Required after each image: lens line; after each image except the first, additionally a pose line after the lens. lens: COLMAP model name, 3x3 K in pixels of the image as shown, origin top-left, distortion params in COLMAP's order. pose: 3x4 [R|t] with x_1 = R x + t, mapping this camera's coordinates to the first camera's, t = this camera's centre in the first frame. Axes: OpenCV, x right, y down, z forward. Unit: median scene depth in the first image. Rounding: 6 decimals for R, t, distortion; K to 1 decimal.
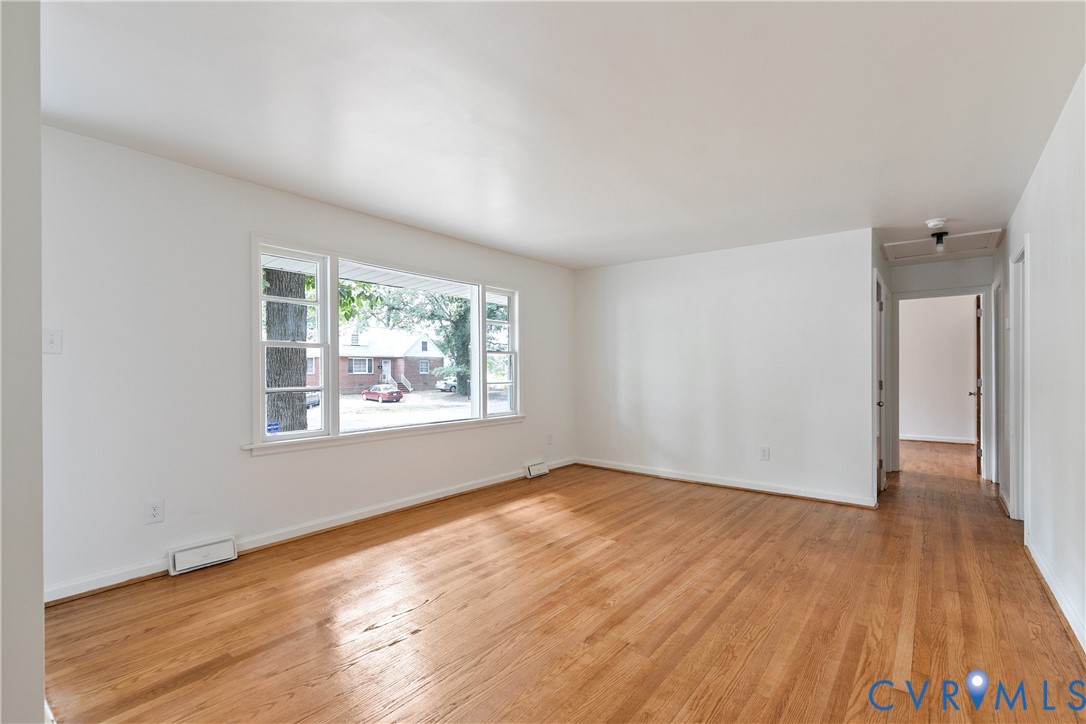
lens RADIAL K [[484.9, 0, 543.6], [0, 484.9, 366.0], [0, 0, 1]] dist [0.004677, 0.000141]
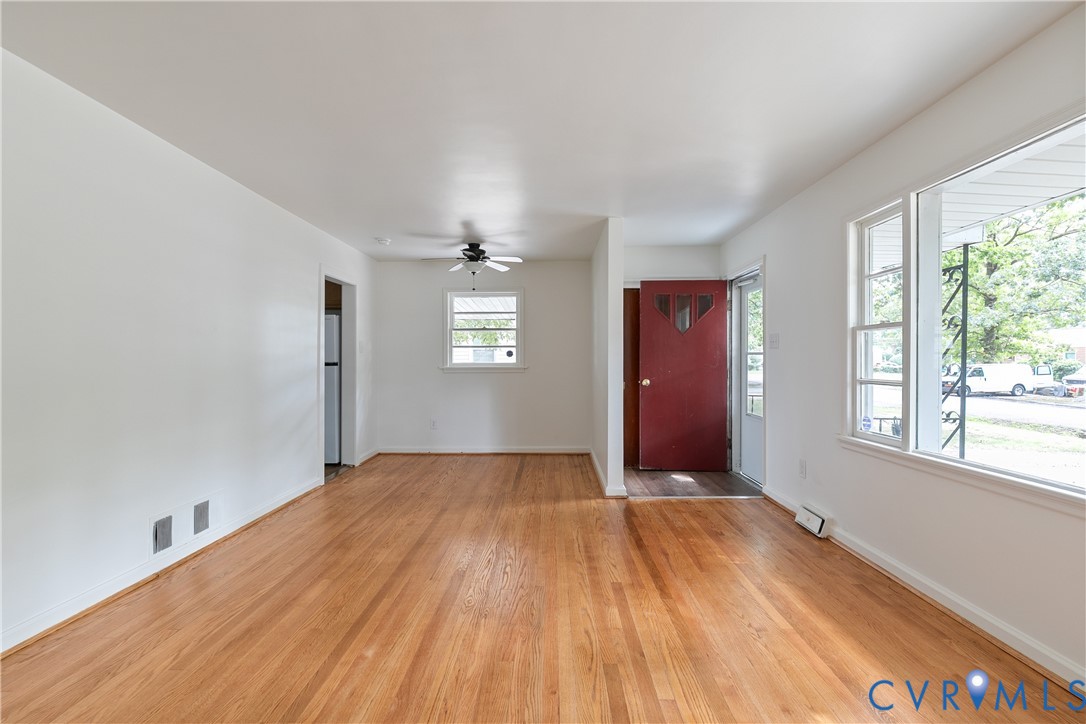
lens RADIAL K [[484.9, 0, 545.3], [0, 484.9, 355.0], [0, 0, 1]] dist [0.004677, 0.000141]
pose [[-0.781416, -0.000621, -0.624010, 0.564334], [0.008665, 0.999892, -0.011846, 0.011986], [0.623950, -0.014663, -0.781327, 1.695696]]
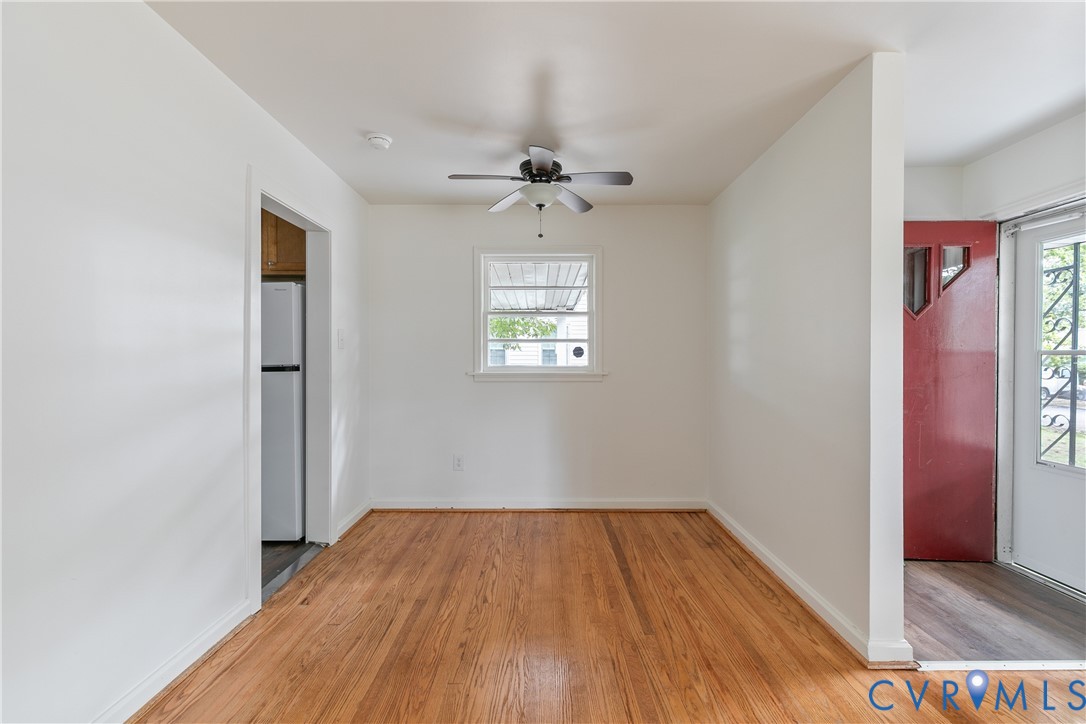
lens RADIAL K [[484.9, 0, 551.0], [0, 484.9, 367.3], [0, 0, 1]] dist [0.004677, 0.000141]
pose [[-0.770259, 0.012179, -0.637615, 0.253948], [0.005047, 0.999903, 0.013002, 0.004249], [0.637711, 0.006796, -0.770246, 0.857132]]
